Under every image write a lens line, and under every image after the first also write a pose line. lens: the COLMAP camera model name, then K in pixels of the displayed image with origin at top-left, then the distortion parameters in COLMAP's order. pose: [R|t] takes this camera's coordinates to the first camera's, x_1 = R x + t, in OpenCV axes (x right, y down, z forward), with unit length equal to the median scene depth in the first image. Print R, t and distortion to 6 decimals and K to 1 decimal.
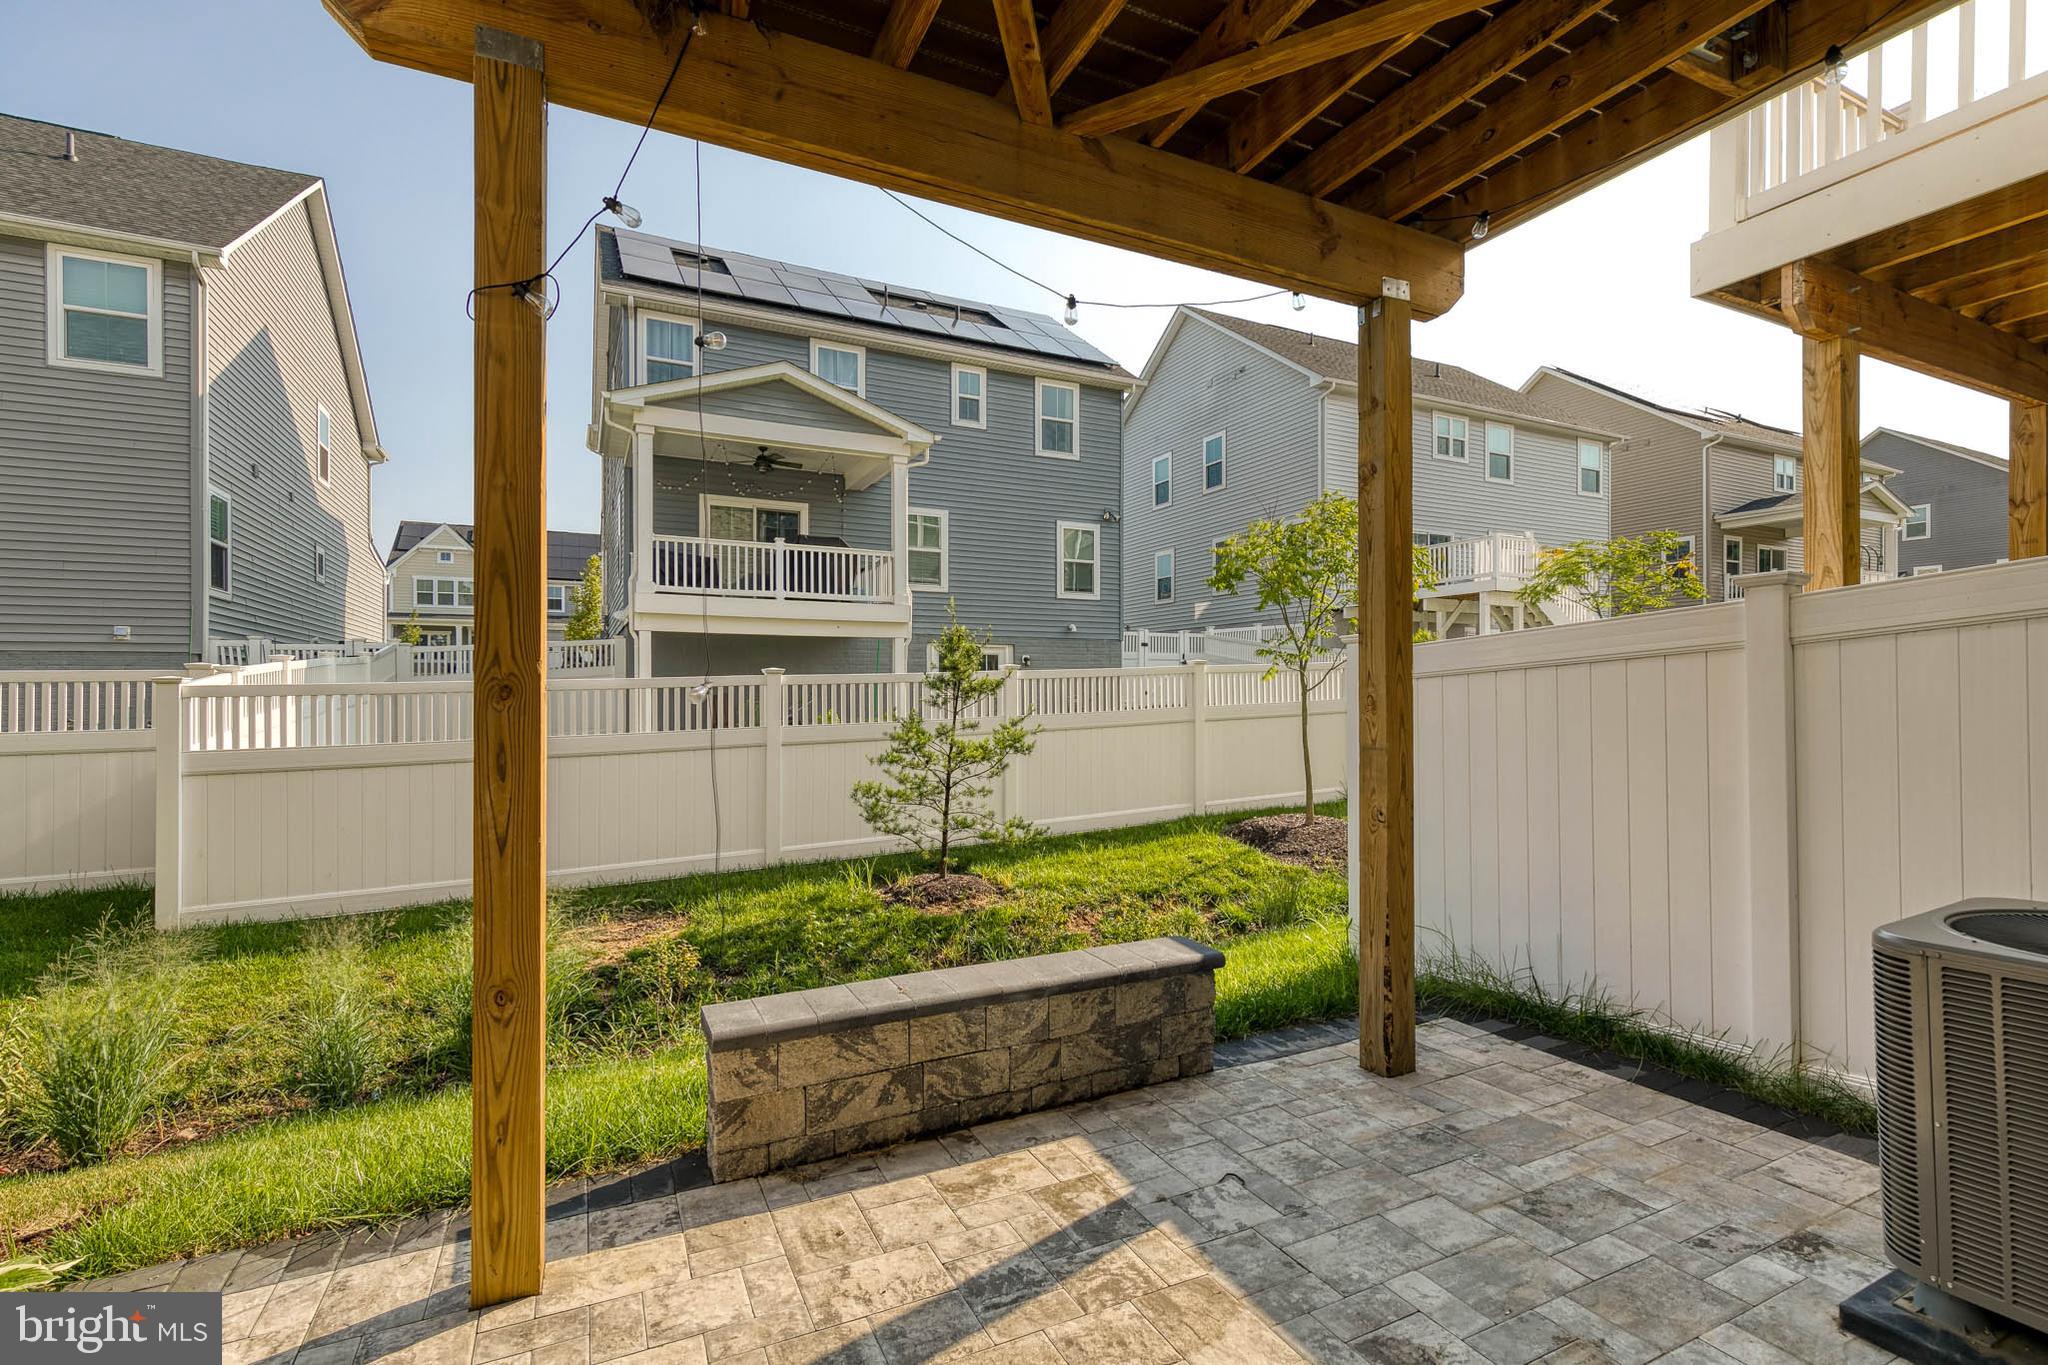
lens RADIAL K [[944.4, 0, 1041.9], [0, 944.4, 687.1], [0, 0, 1]] dist [0.011504, 0.000193]
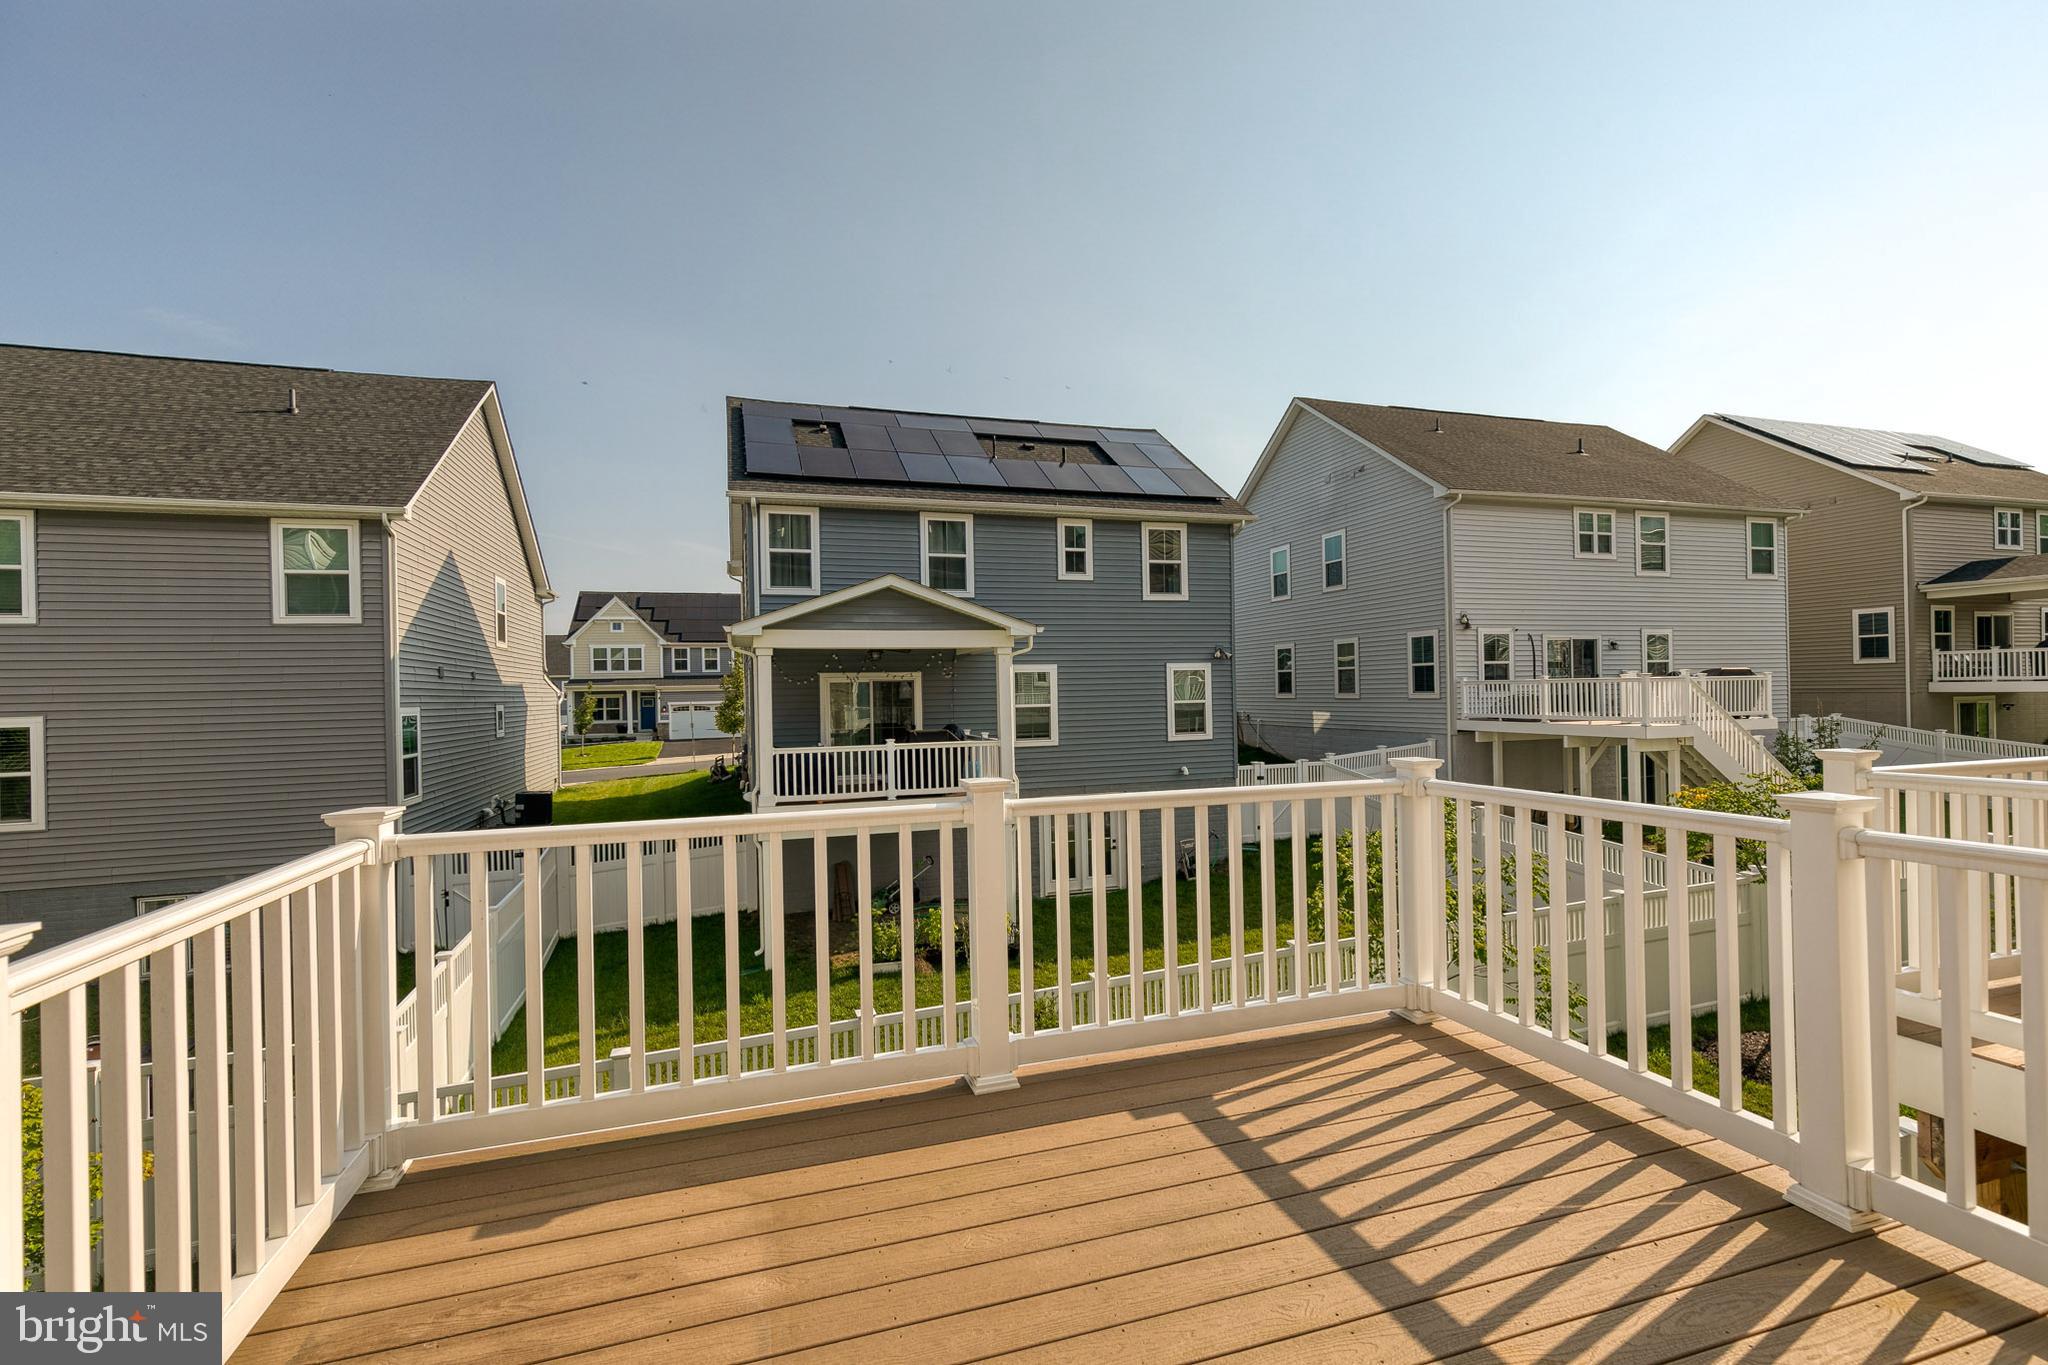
lens RADIAL K [[928.7, 0, 1038.1], [0, 928.7, 688.9], [0, 0, 1]] dist [0.013407, -0.001775]
pose [[0.989194, -0.019381, -0.145329, 0.024232], [0.020170, 0.999789, 0.003956, -0.158255], [0.145222, -0.006845, 0.989375, 0.010453]]
